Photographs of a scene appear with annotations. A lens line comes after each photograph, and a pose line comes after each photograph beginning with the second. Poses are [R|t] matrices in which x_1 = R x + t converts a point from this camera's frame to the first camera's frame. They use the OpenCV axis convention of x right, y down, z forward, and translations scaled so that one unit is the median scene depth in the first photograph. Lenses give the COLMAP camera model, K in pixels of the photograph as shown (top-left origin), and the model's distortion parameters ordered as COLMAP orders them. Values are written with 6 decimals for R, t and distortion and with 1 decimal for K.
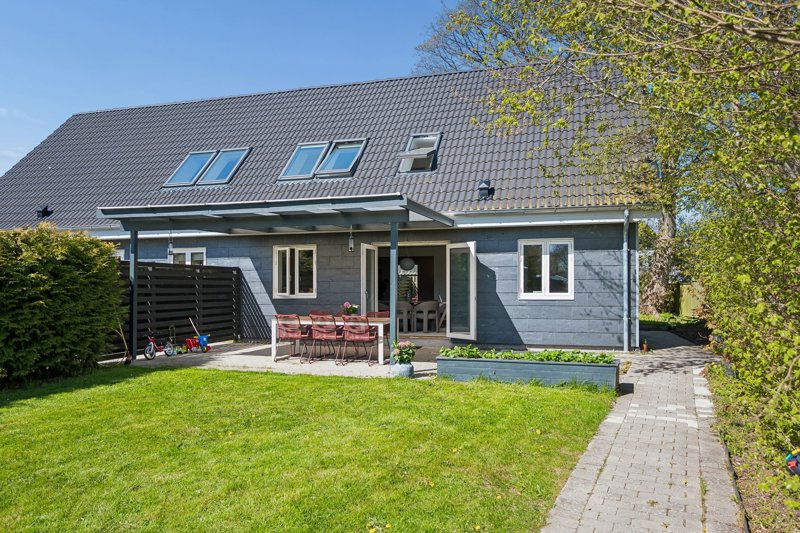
lens RADIAL K [[593.5, 0, 400.0], [0, 593.5, 266.5], [0, 0, 1]] dist [0.002466, 0.001119]
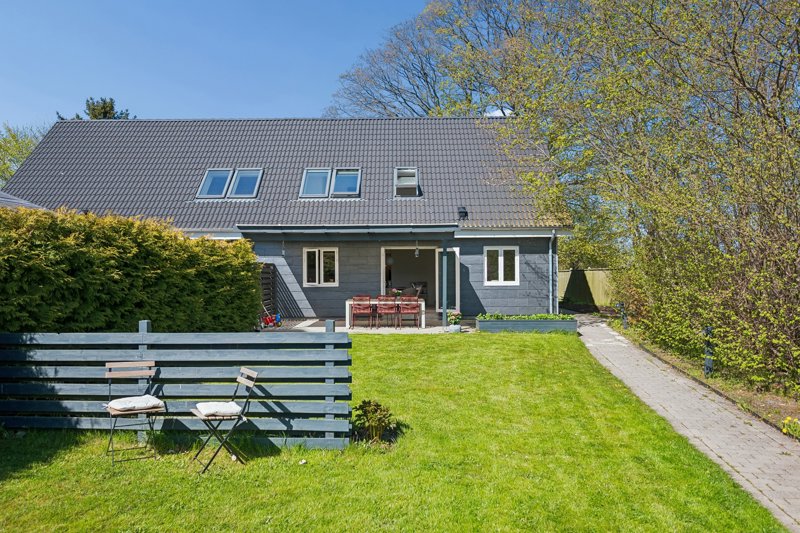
lens RADIAL K [[593.5, 0, 400.0], [0, 593.5, 266.5], [0, 0, 1]] dist [0.002466, 0.001119]
pose [[0.956369, -0.001243, 0.292160, -0.451409], [-0.004924, 0.999780, 0.020373, -0.023873], [-0.292121, -0.020923, 0.956152, -0.391237]]
